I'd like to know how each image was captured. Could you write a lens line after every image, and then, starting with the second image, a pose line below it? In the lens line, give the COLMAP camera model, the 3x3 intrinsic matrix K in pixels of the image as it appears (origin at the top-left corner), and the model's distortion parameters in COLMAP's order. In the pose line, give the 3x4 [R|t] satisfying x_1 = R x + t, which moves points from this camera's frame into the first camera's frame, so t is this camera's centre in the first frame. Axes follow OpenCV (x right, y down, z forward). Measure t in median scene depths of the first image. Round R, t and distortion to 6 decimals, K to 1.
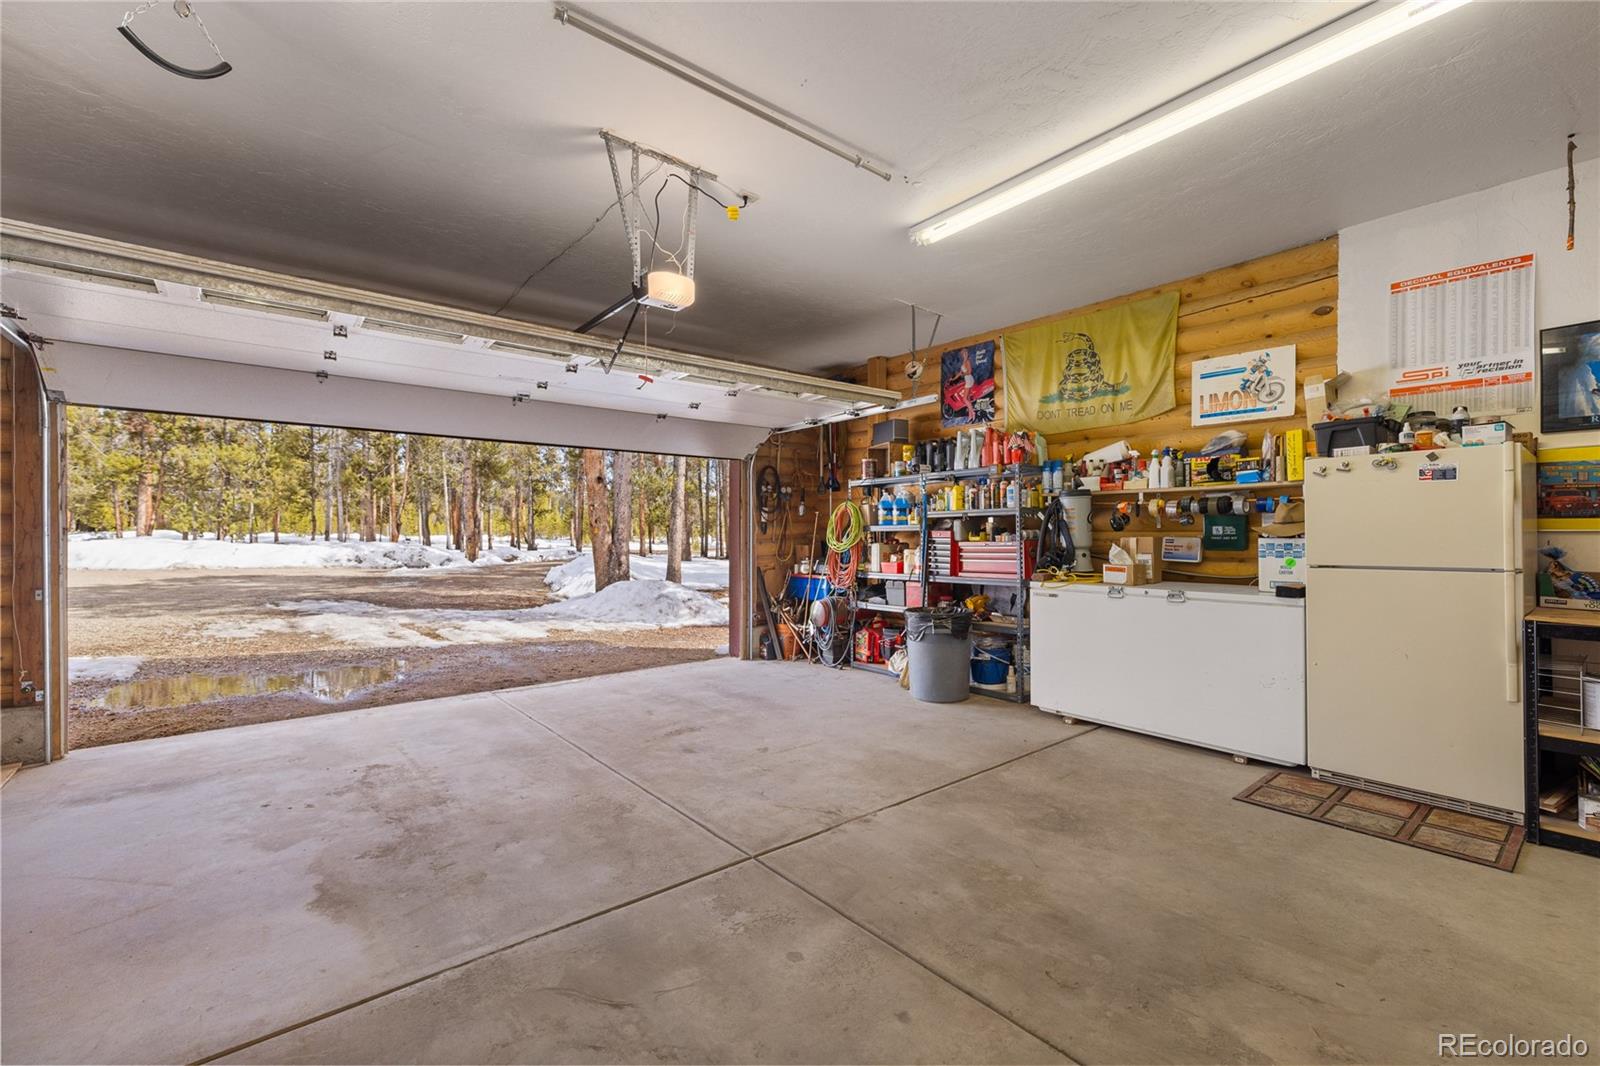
lens RADIAL K [[665.6, 0, 789.2], [0, 665.6, 532.7], [0, 0, 1]] dist [-0.002864, 0.000728]
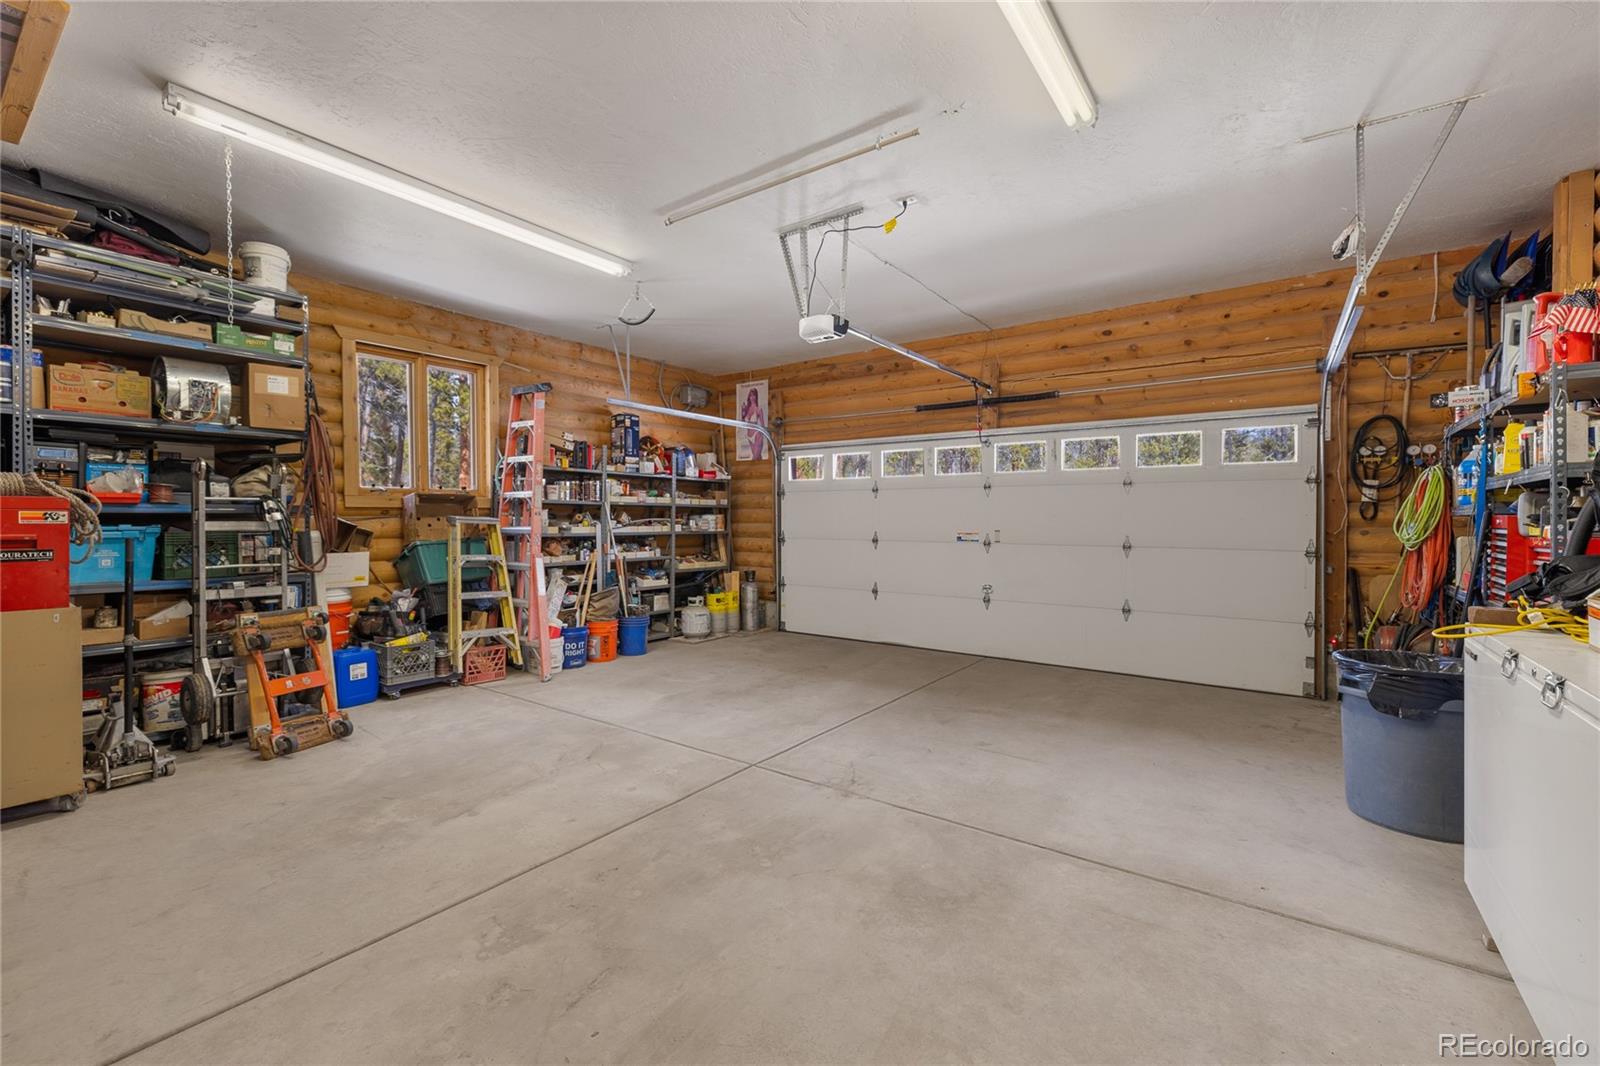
lens RADIAL K [[665.6, 0, 788.1], [0, 665.6, 529.8], [0, 0, 1]] dist [-0.002864, 0.000728]
pose [[0.261032, 0.019265, -0.965138, 1.226018], [0.002036, 0.999788, 0.020507, -0.008047], [0.965328, -0.007318, 0.260937, 0.719719]]
